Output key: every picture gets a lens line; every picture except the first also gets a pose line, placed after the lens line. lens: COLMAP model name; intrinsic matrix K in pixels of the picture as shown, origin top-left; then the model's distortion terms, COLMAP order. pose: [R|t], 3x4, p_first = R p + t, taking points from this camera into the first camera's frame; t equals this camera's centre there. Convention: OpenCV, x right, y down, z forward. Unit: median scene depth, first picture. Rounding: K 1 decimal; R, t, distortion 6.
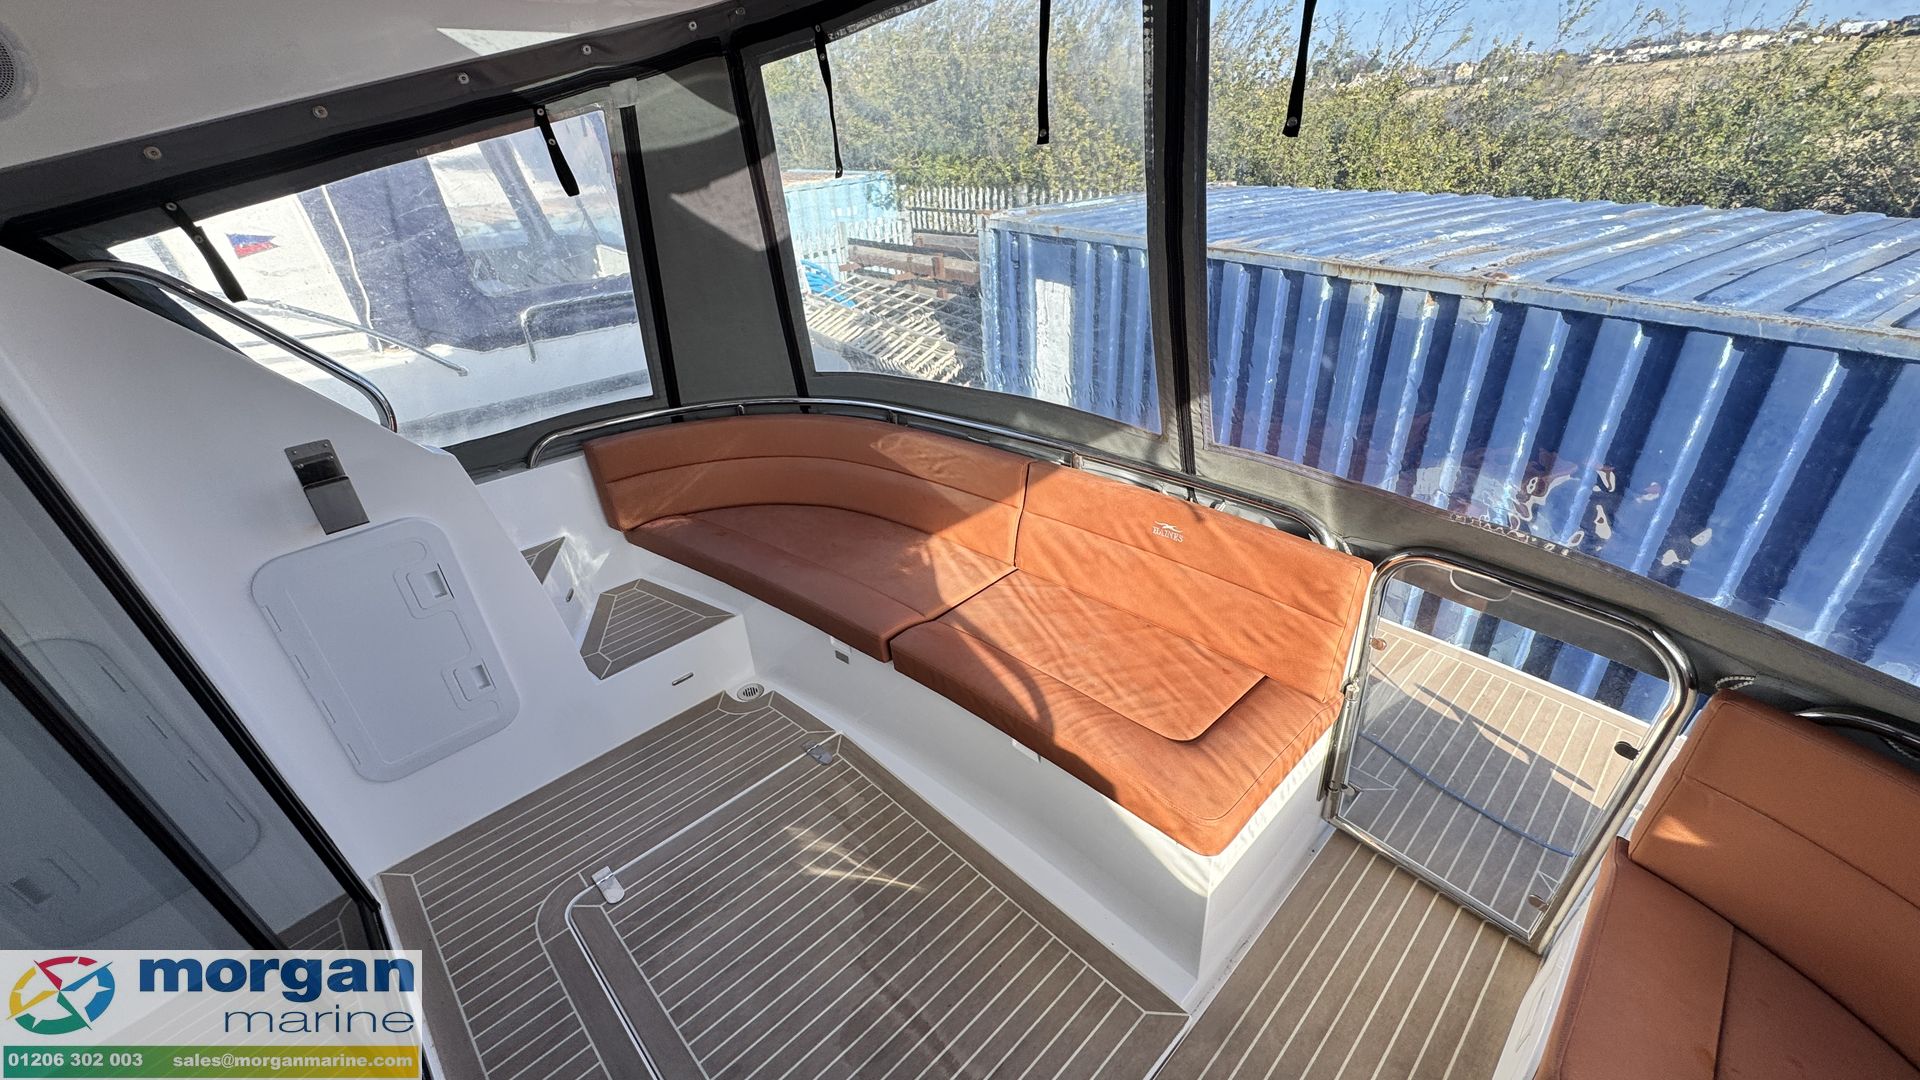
lens RADIAL K [[760.4, 0, 961.7], [0, 760.4, 539.1], [0, 0, 1]] dist [-0.003676, -0.000211]
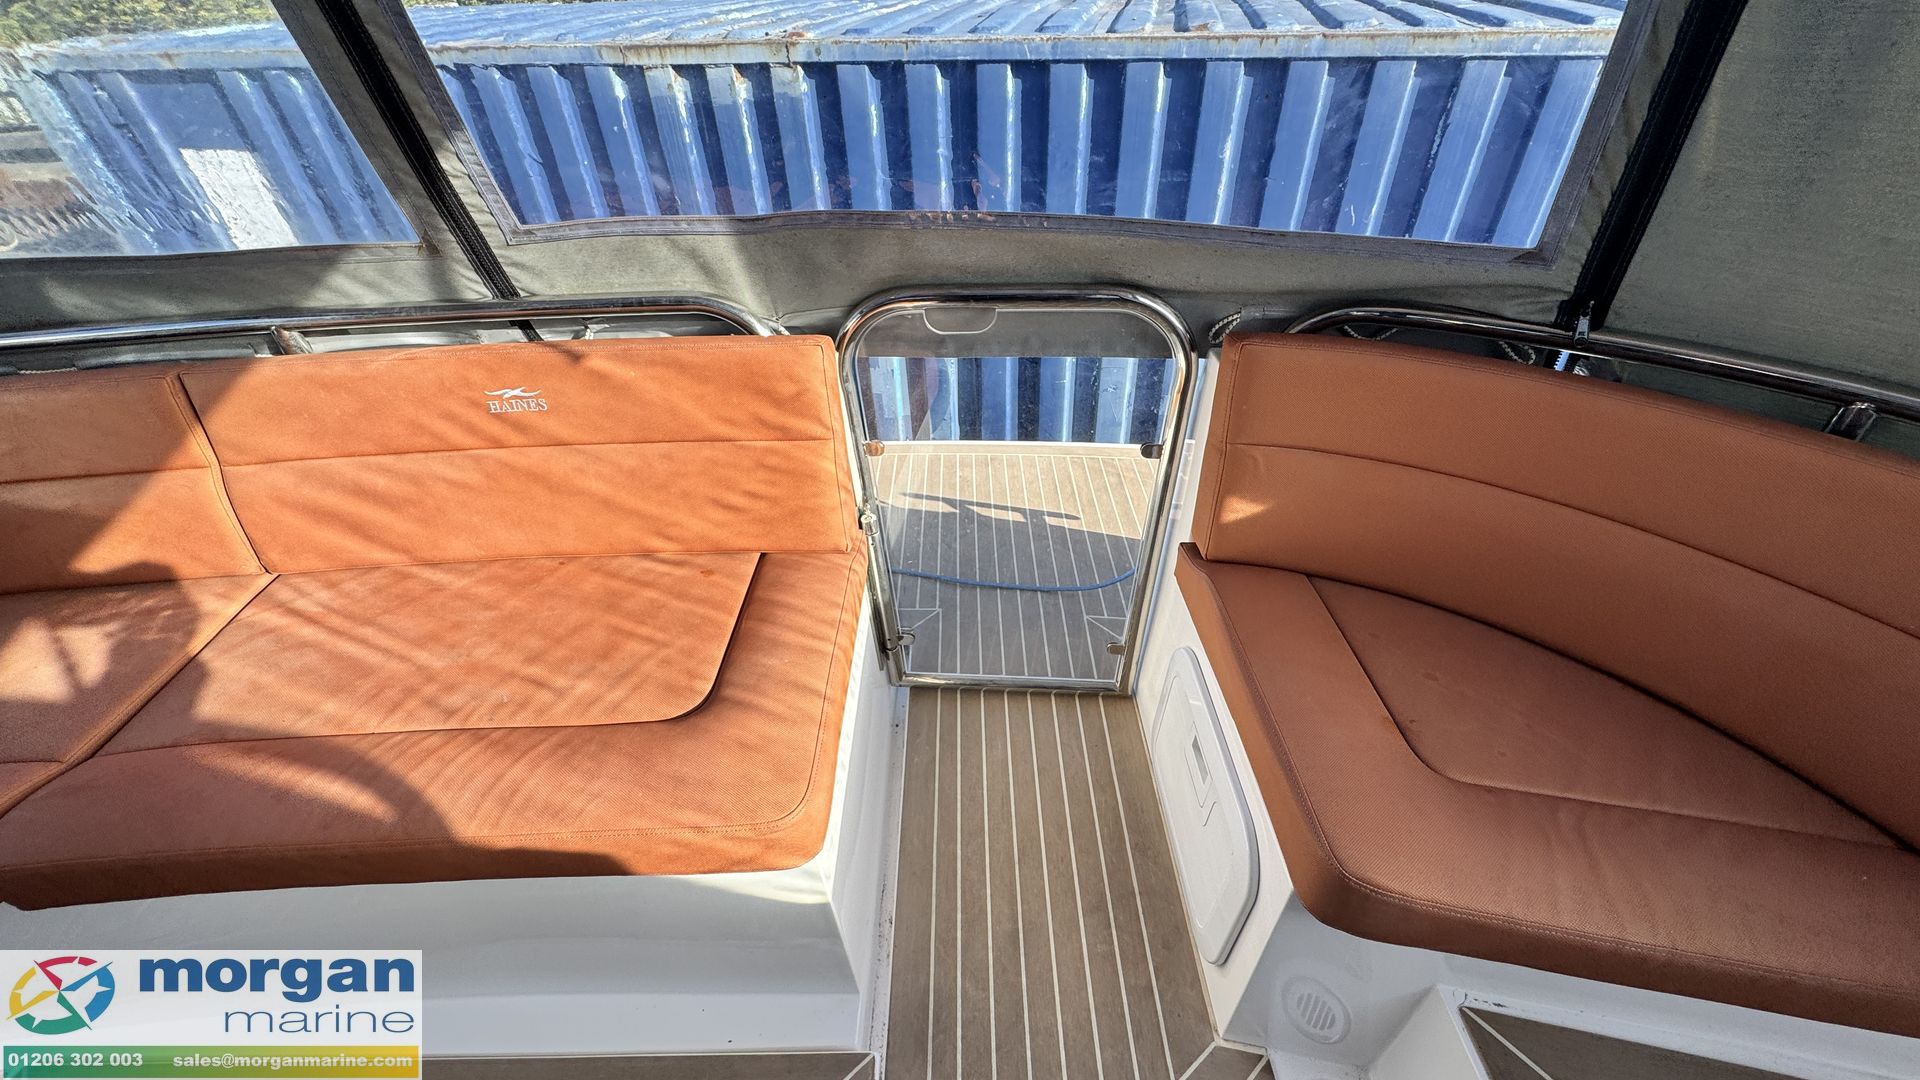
lens RADIAL K [[760.4, 0, 961.7], [0, 760.4, 539.1], [0, 0, 1]] dist [-0.003676, -0.000211]
pose [[0.691886, -0.415120, 0.590736, 0.109525], [0.342417, 0.908981, 0.237707, 0.059018], [-0.635645, 0.037812, 0.771055, 0.307729]]
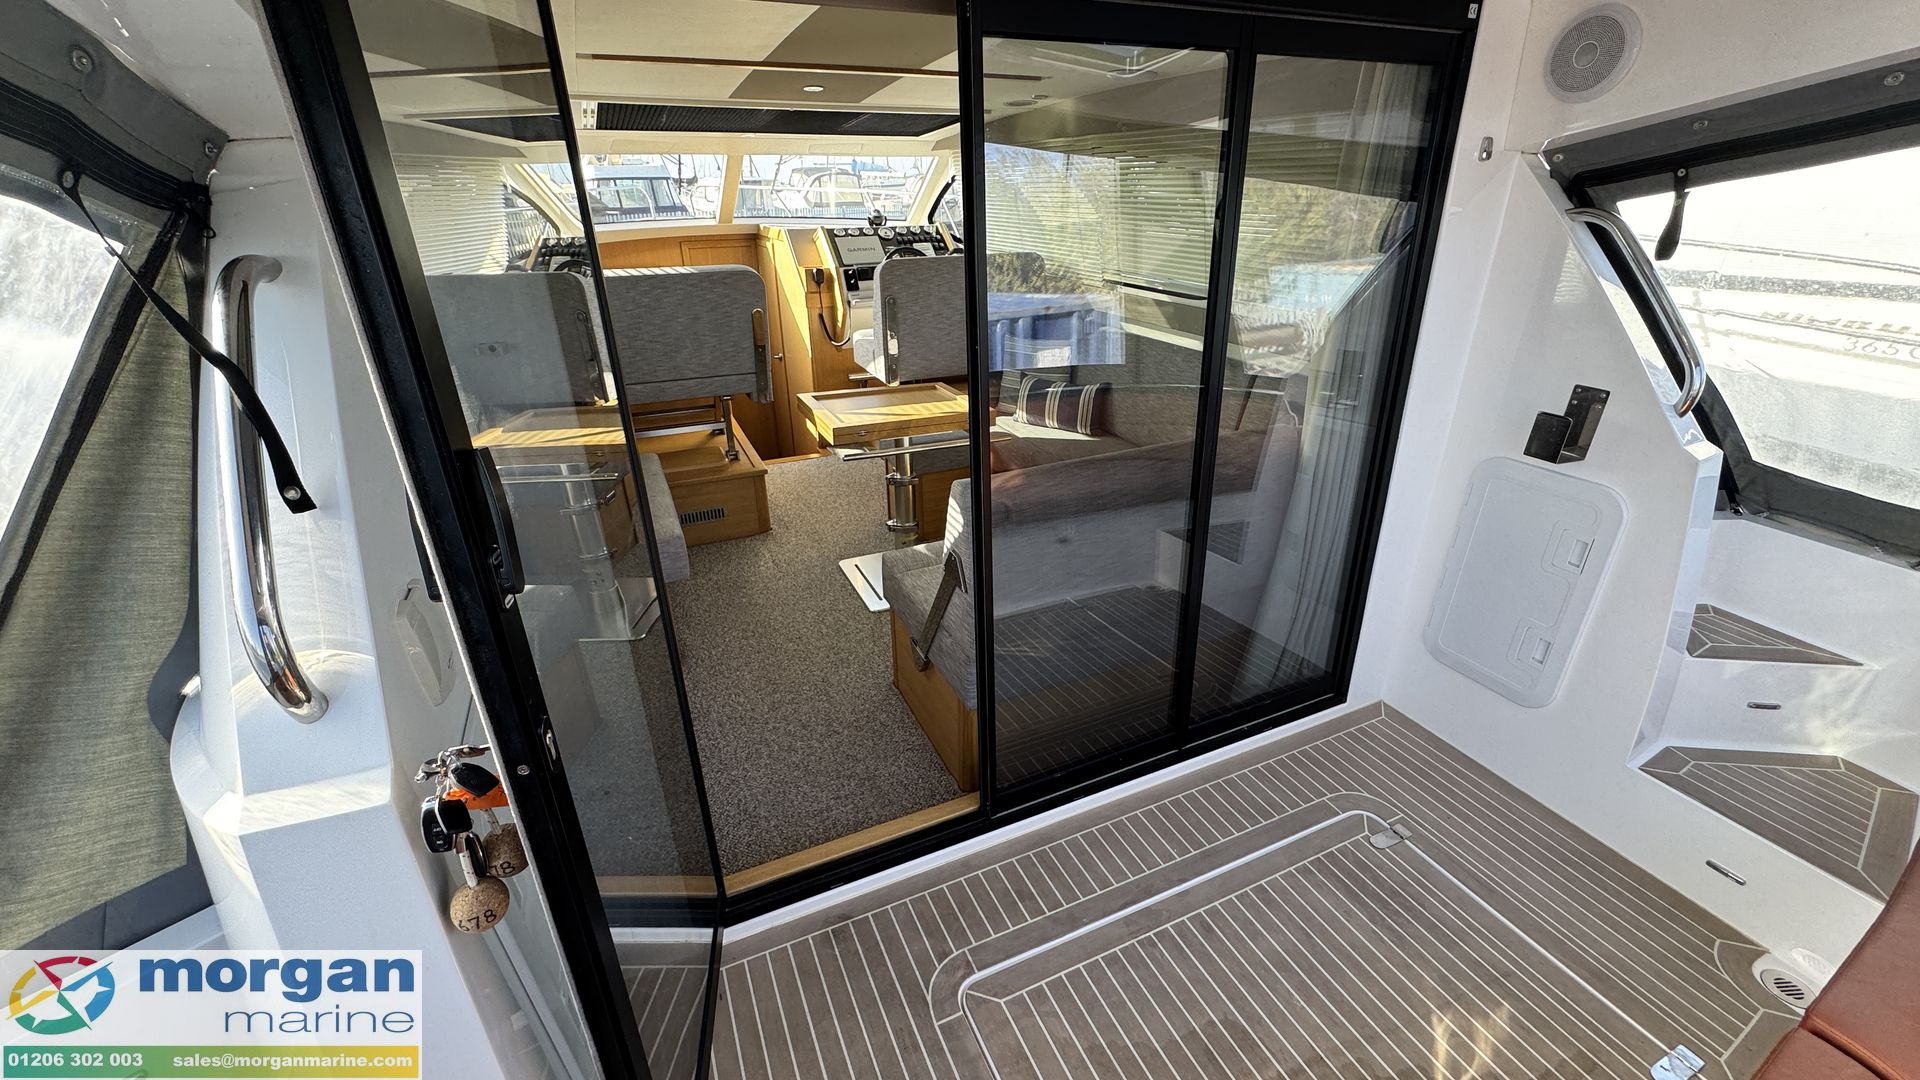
lens RADIAL K [[760.4, 0, 961.7], [0, 760.4, 539.1], [0, 0, 1]] dist [-0.003676, -0.000211]
pose [[-0.333678, 0.451223, -0.827682, 0.376294], [-0.426130, 0.710979, 0.559394, -0.154300], [0.840876, 0.539358, -0.044959, 0.298960]]
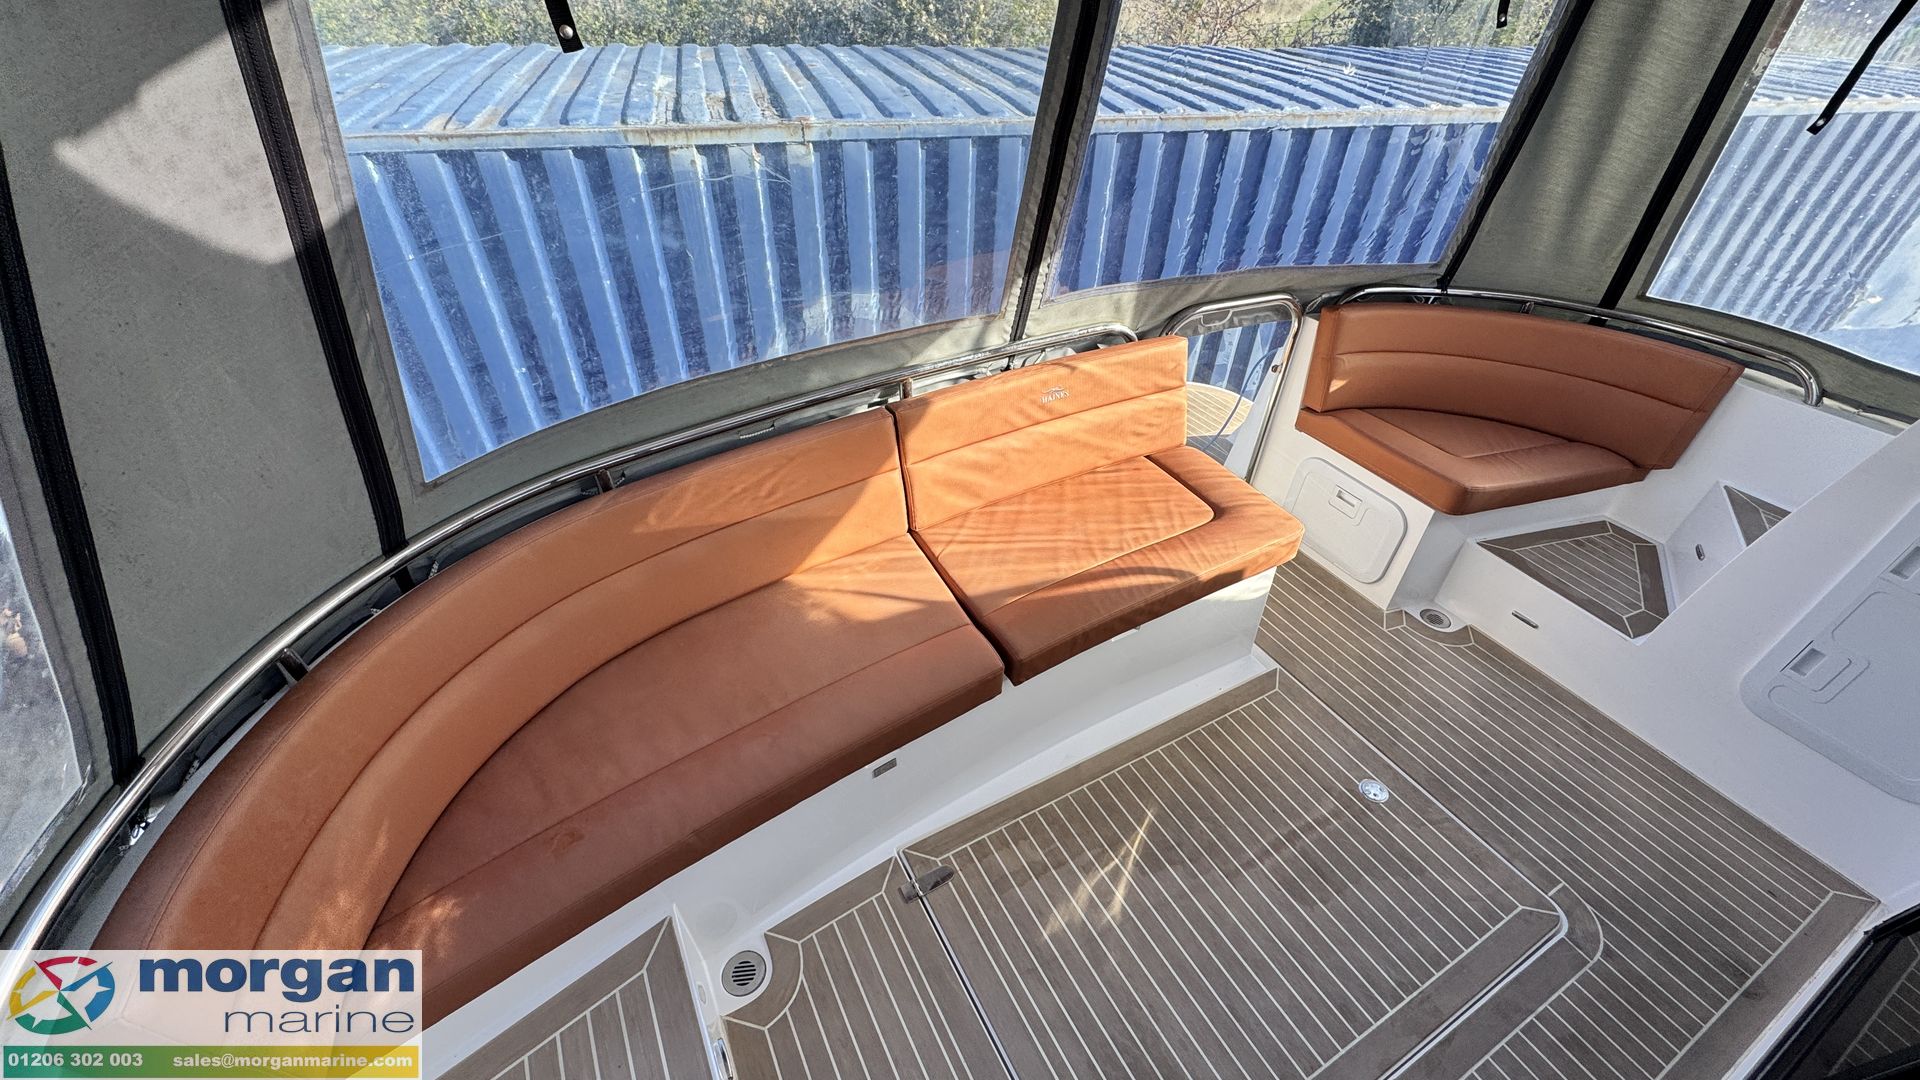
lens RADIAL K [[760.4, 0, 961.7], [0, 760.4, 539.1], [0, 0, 1]] dist [-0.003676, -0.000211]
pose [[0.262454, -0.554821, 0.789488, -0.633398], [0.426782, 0.800538, 0.420709, -0.311981], [-0.865433, 0.226522, 0.446893, 0.615878]]
